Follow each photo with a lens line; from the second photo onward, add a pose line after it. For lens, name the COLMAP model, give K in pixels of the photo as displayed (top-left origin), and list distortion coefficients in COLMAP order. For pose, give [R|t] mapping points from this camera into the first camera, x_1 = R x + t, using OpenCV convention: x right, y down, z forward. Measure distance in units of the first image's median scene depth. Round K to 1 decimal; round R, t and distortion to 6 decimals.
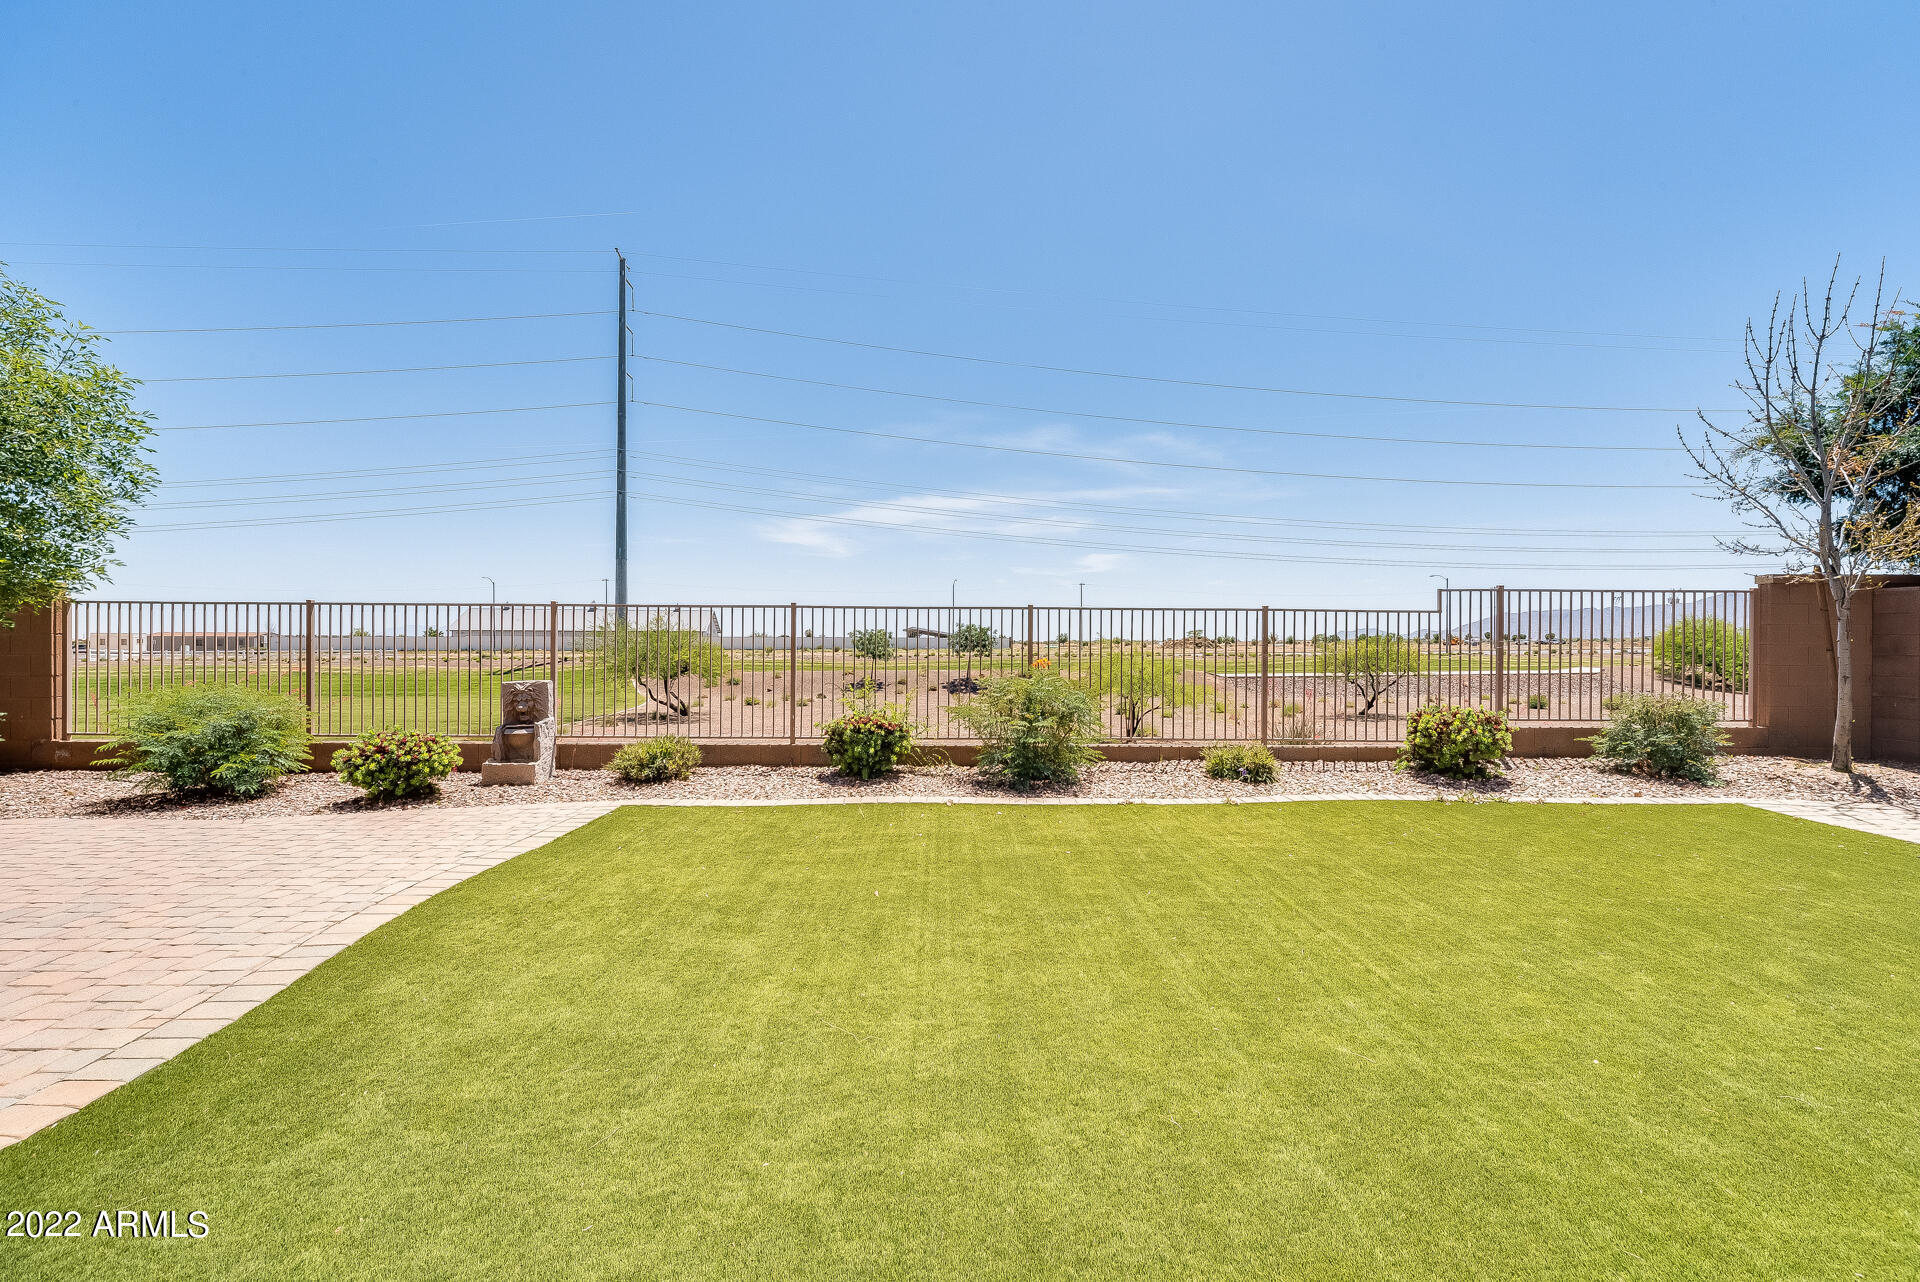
lens RADIAL K [[805.8, 0, 949.8], [0, 805.8, 644.2], [0, 0, 1]] dist [0.010607, -0.001976]
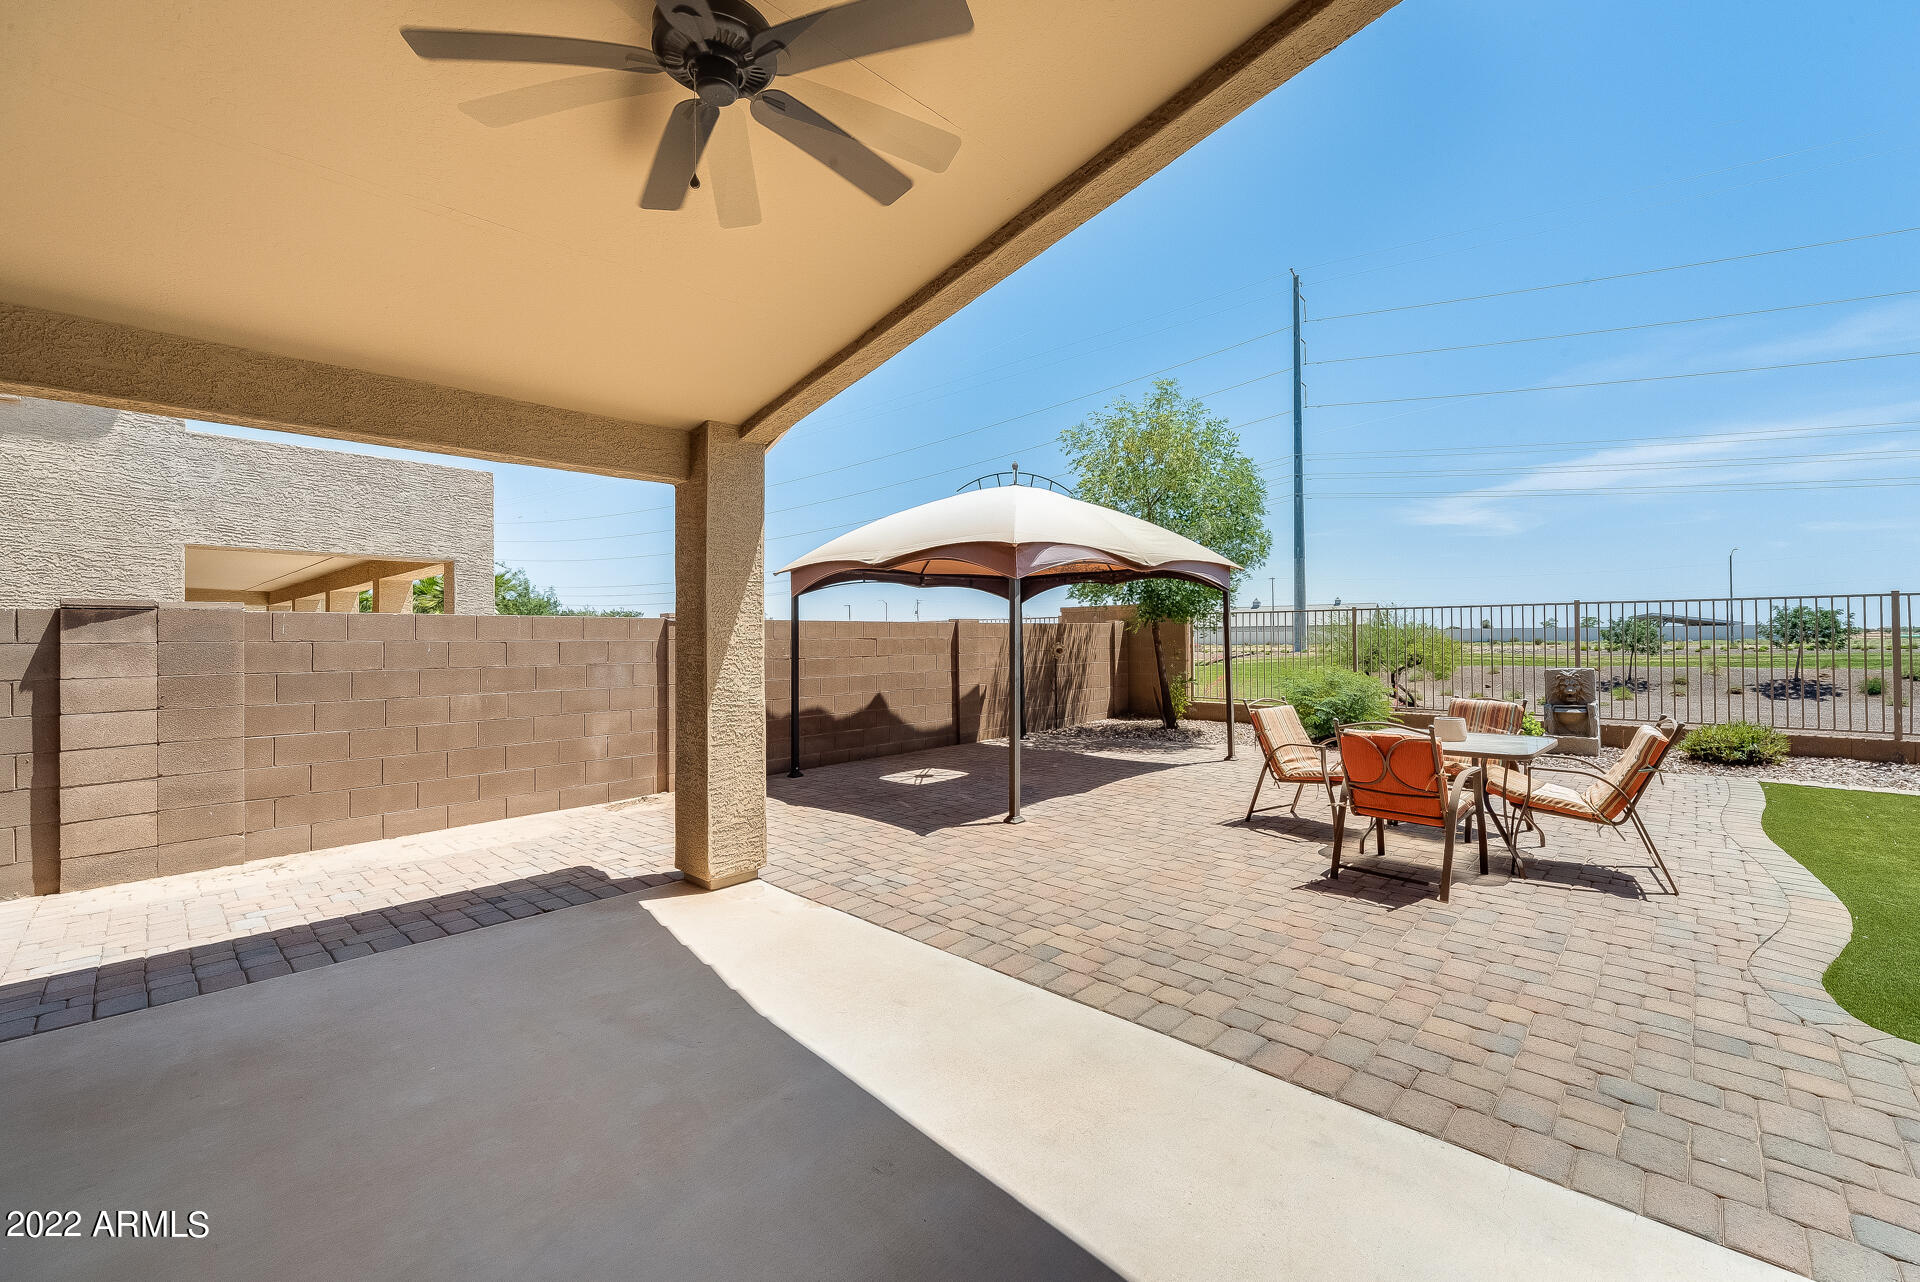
lens RADIAL K [[772.2, 0, 958.3], [0, 772.2, 633.5], [0, 0, 1]] dist [-0.004005, 0.000686]
pose [[0.727910, -0.015114, -0.685506, -0.076690], [0.010499, 0.999886, -0.010898, -0.000364], [0.685593, 0.000736, 0.727985, -0.080985]]
